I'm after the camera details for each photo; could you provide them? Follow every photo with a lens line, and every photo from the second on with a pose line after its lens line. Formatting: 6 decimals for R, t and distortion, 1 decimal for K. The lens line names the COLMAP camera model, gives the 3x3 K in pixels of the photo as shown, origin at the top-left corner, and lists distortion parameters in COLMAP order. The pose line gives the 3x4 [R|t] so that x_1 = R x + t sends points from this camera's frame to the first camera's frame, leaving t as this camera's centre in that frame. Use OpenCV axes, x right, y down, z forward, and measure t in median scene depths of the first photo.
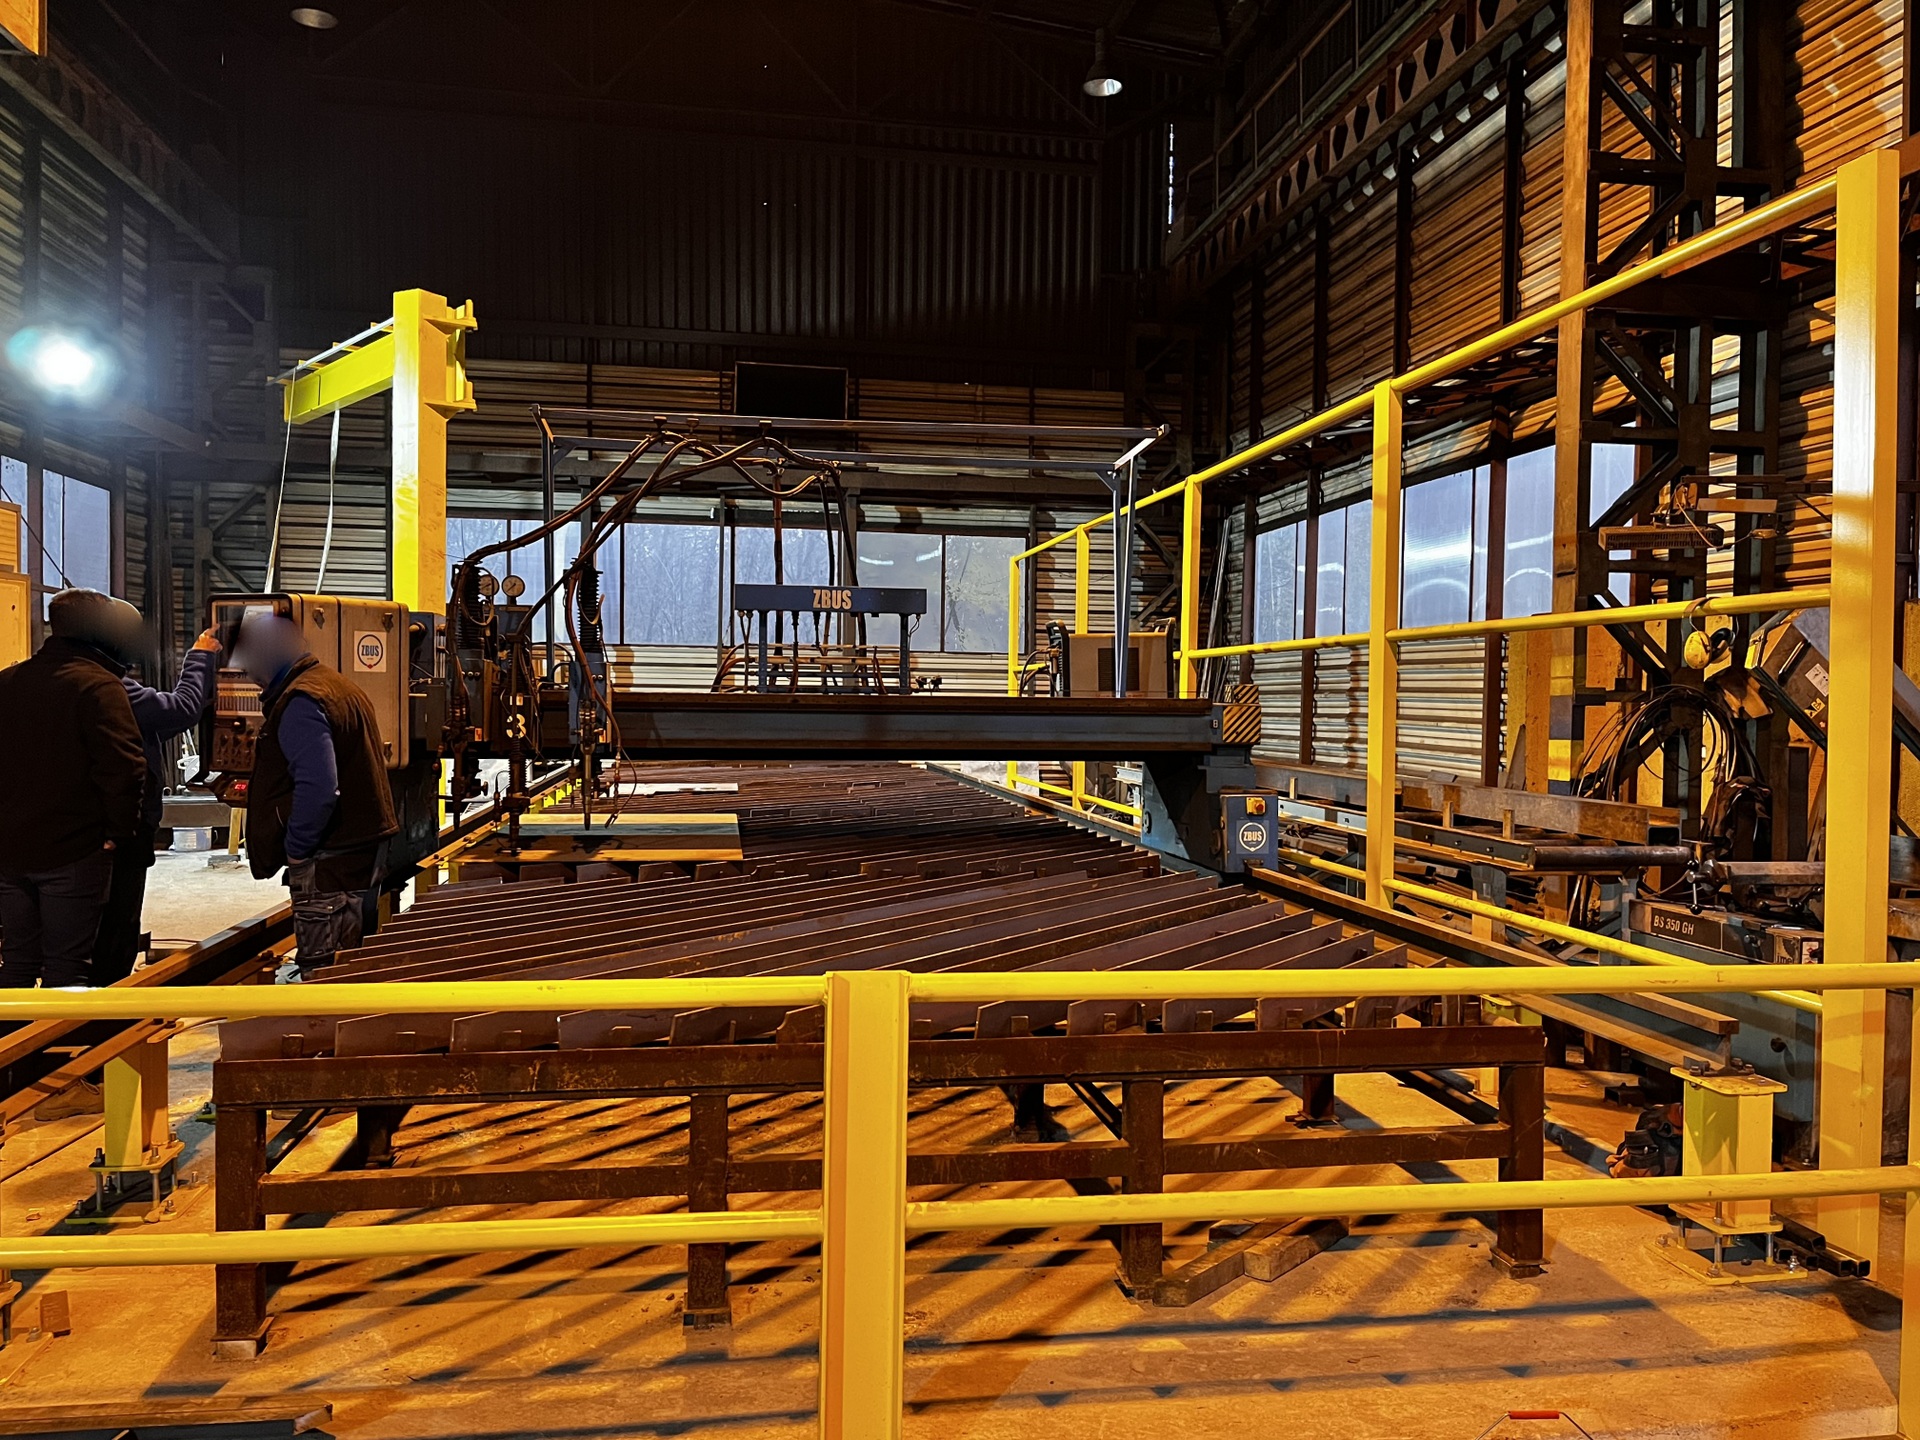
lens RADIAL K [[1447.1, 0, 970.3], [0, 1447.1, 723.1], [0, 0, 1]] dist [0.028598, -0.042579]
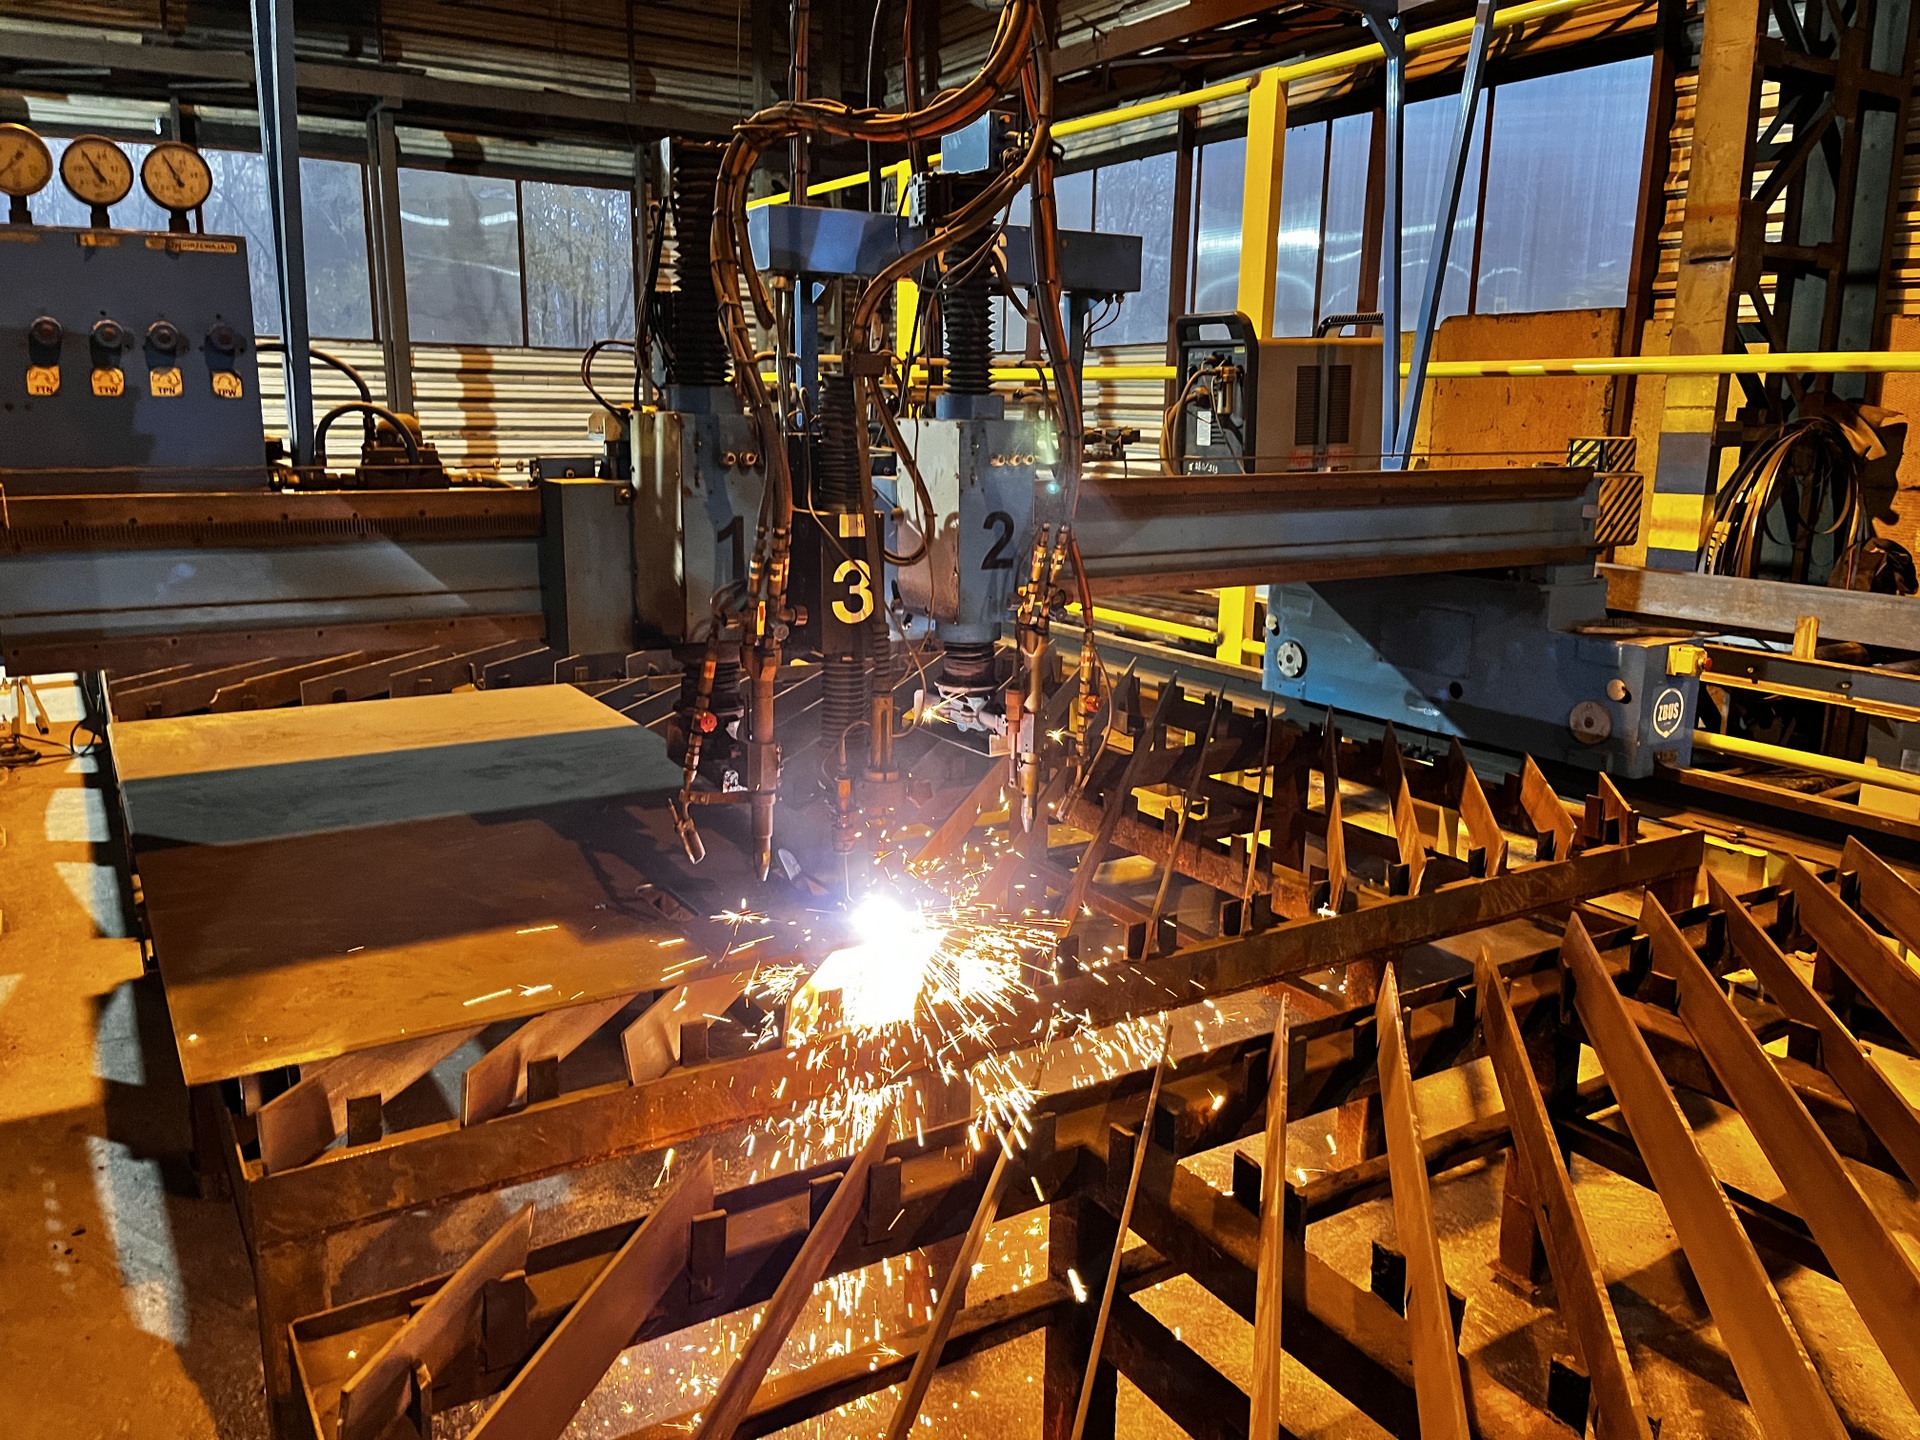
lens RADIAL K [[1447.1, 0, 953.9], [0, 1447.1, 719.7], [0, 0, 1]] dist [0.028598, -0.042579]
pose [[0.926909, -0.079377, 0.366797, -0.105628], [0.002774, 0.978798, 0.204807, -0.014424], [-0.375277, -0.188820, 0.907477, 0.212080]]
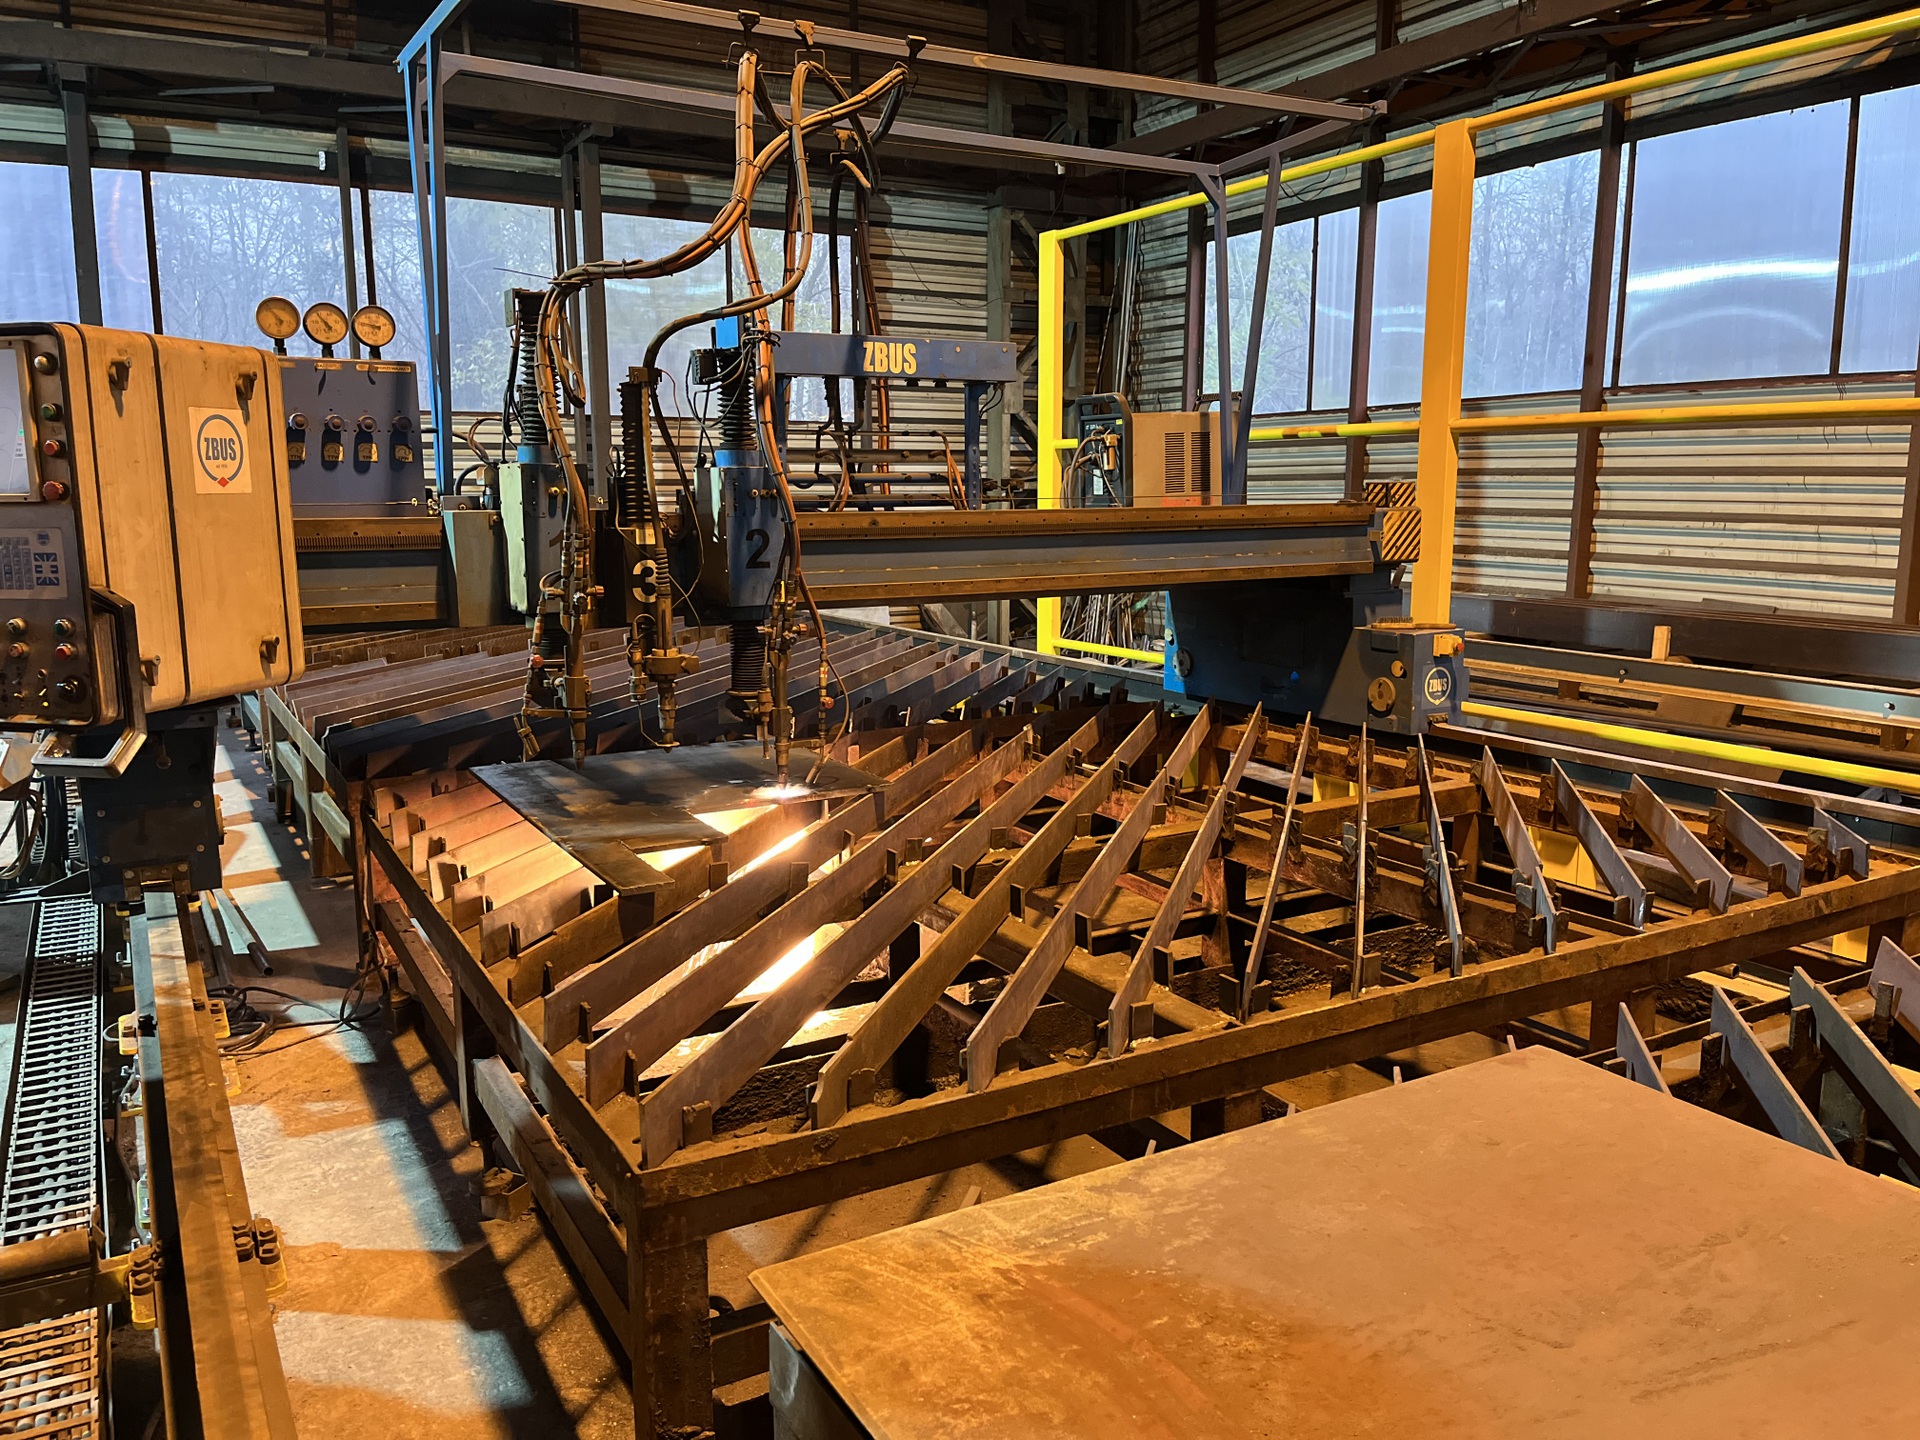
lens RADIAL K [[1447.1, 0, 957.8], [0, 1447.1, 726.3], [0, 0, 1]] dist [0.028598, -0.042579]
pose [[0.936136, -0.075243, 0.343495, -0.155605], [0.023439, 0.988018, 0.152548, -0.012364], [-0.350857, -0.134754, 0.926682, 0.372916]]
